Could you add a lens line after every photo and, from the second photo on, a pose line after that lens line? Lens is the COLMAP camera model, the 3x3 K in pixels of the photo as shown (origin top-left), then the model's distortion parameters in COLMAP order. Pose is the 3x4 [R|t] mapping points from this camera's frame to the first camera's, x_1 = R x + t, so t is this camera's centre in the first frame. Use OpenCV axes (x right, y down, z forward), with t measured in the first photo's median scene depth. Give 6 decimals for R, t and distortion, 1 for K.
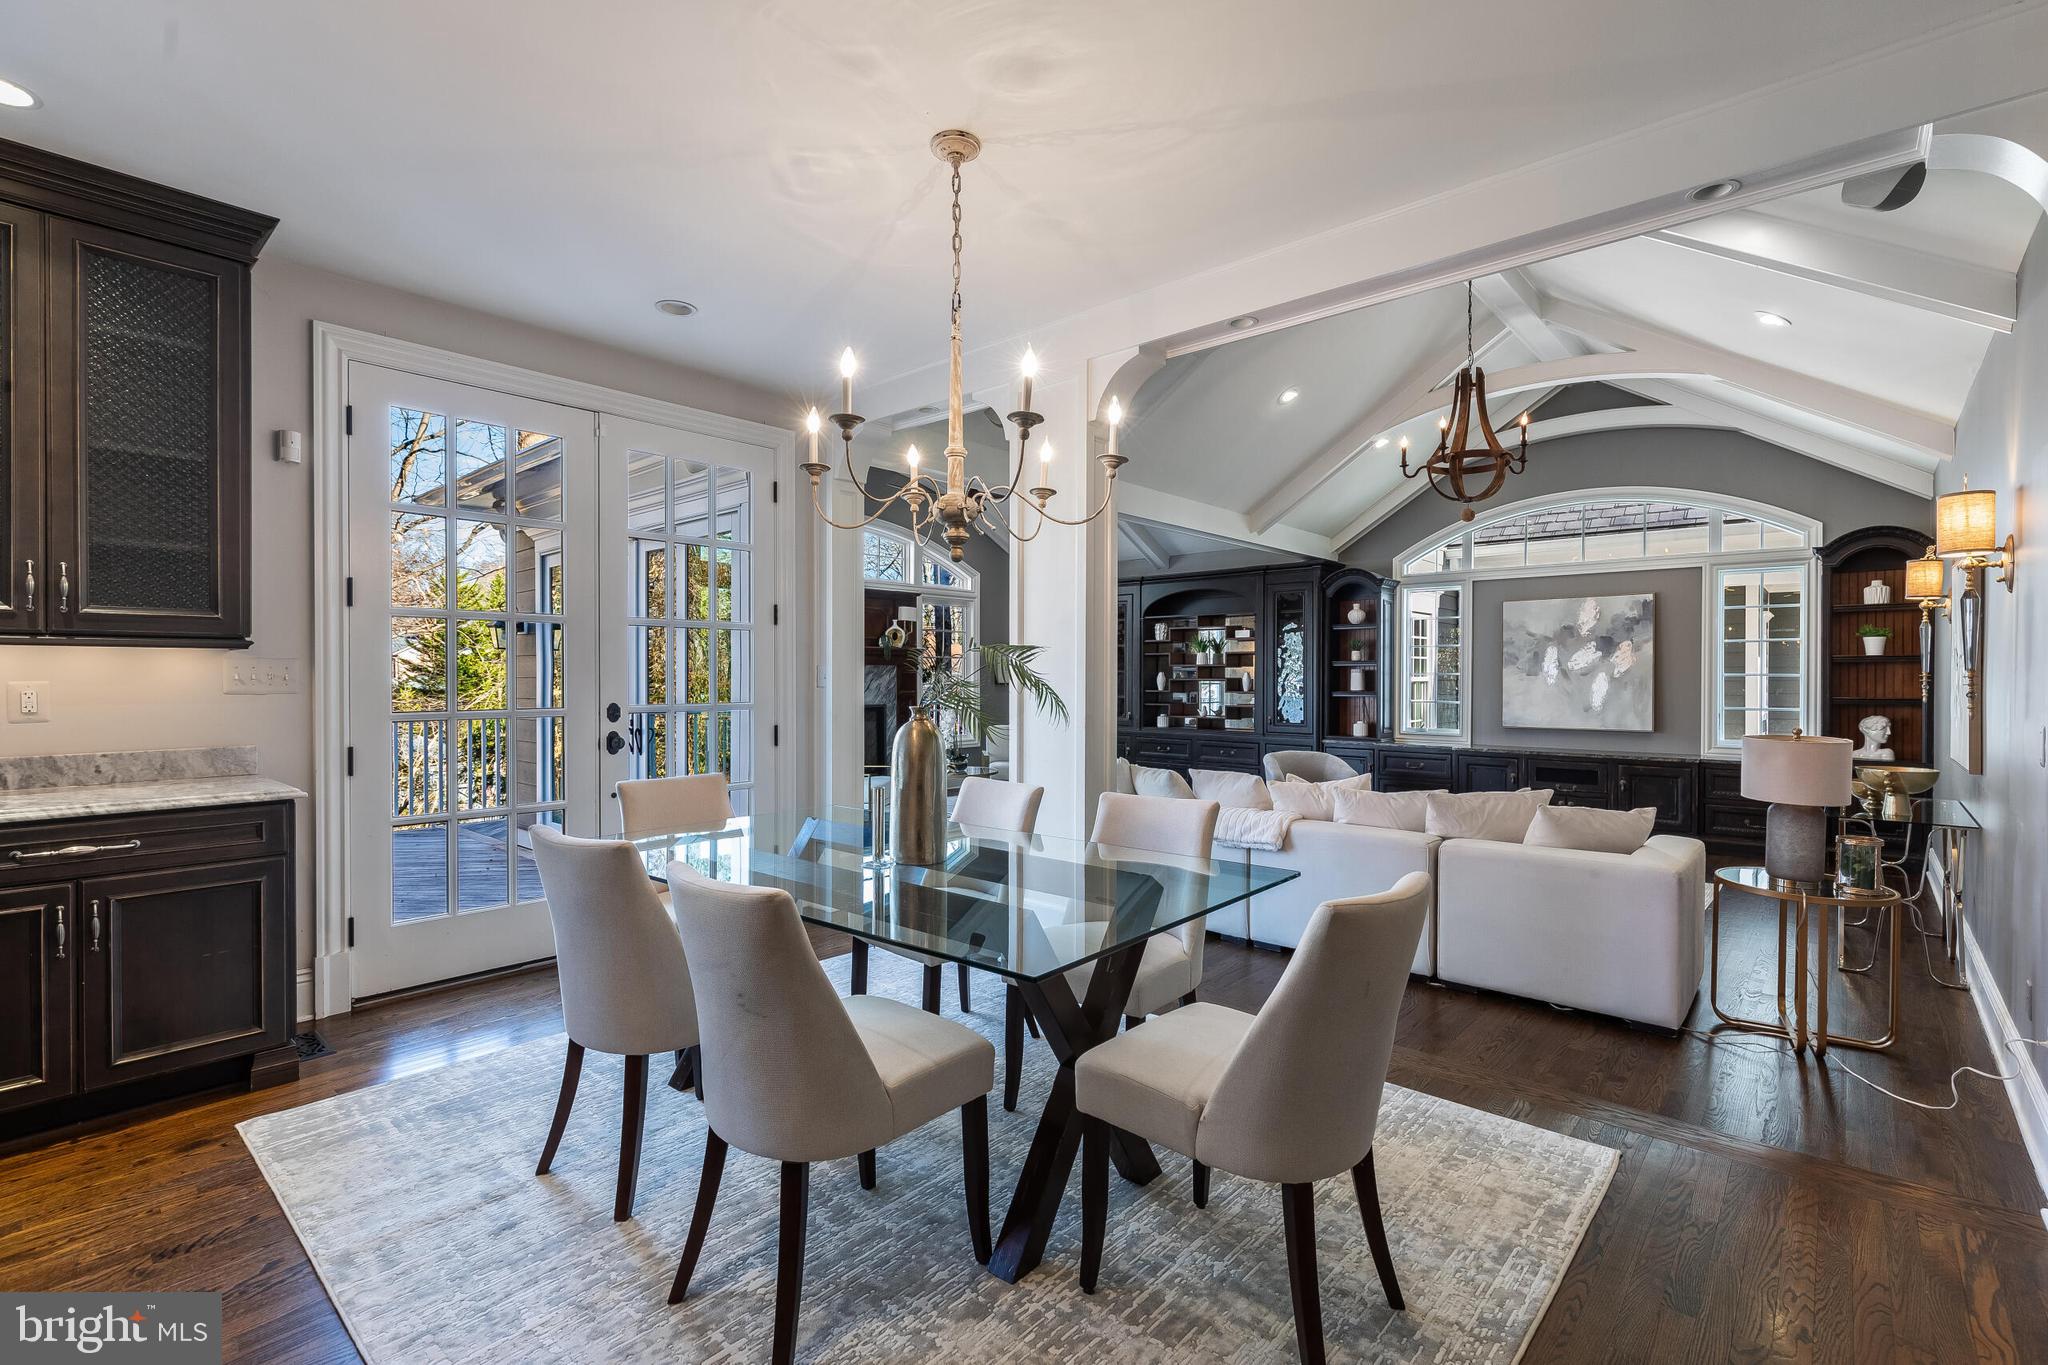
lens RADIAL K [[921.4, 0, 1020.5], [0, 921.4, 678.8], [0, 0, 1]] dist [0.003101, 0.000249]
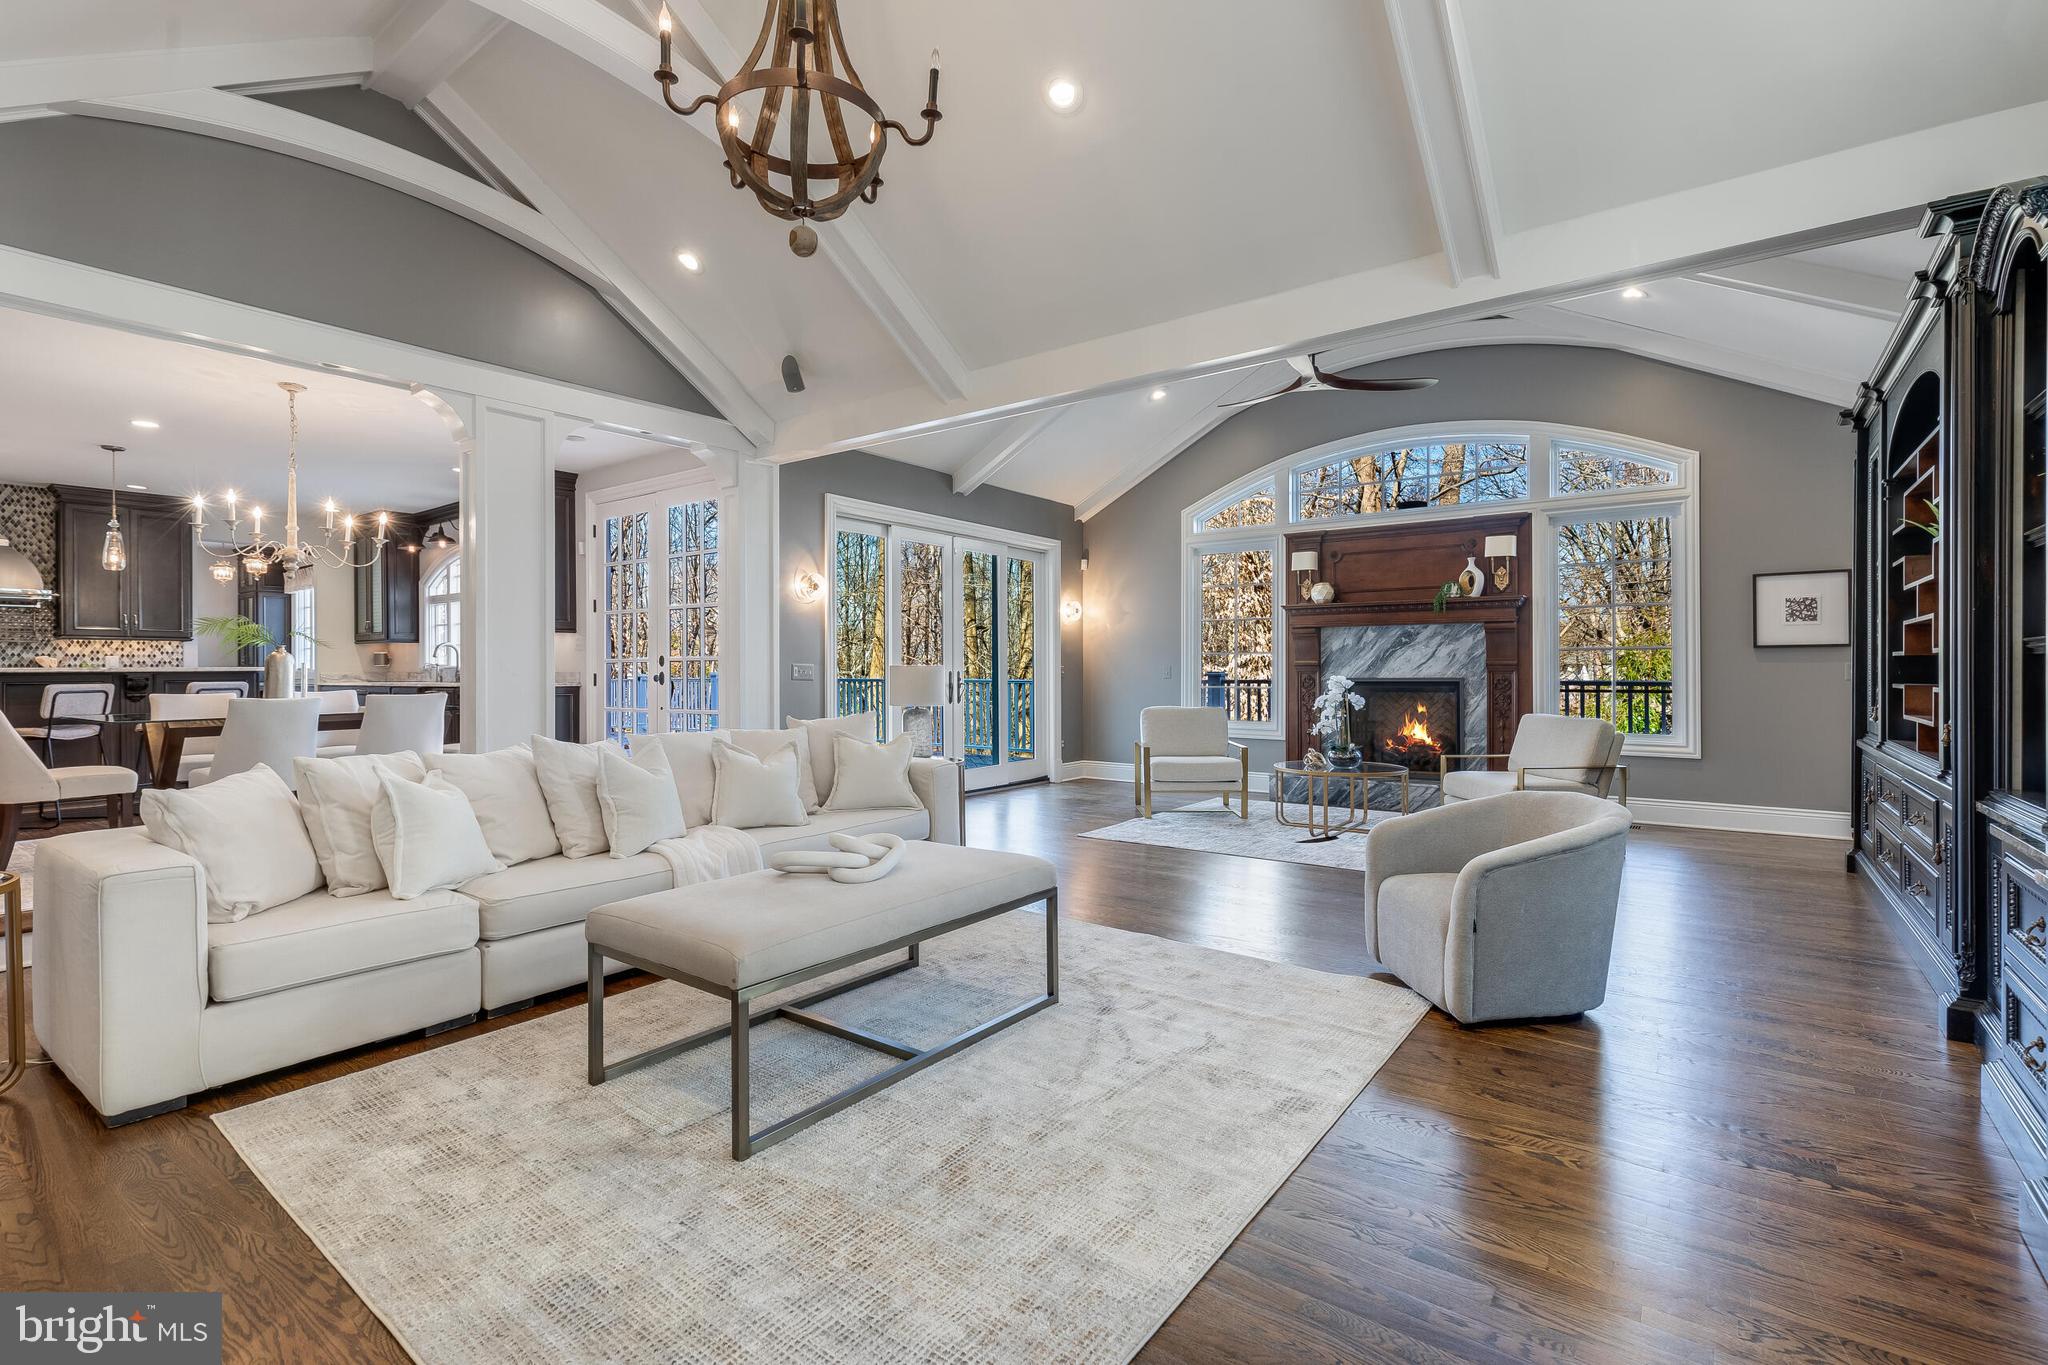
lens RADIAL K [[921.4, 0, 1028.5], [0, 921.4, 667.7], [0, 0, 1]] dist [0.003101, 0.000249]
pose [[0.096975, -0.000552, -0.995287, 0.553996], [0.000842, 1.000000, -0.000472, 0.020574], [0.995286, -0.000792, 0.096976, 0.617992]]
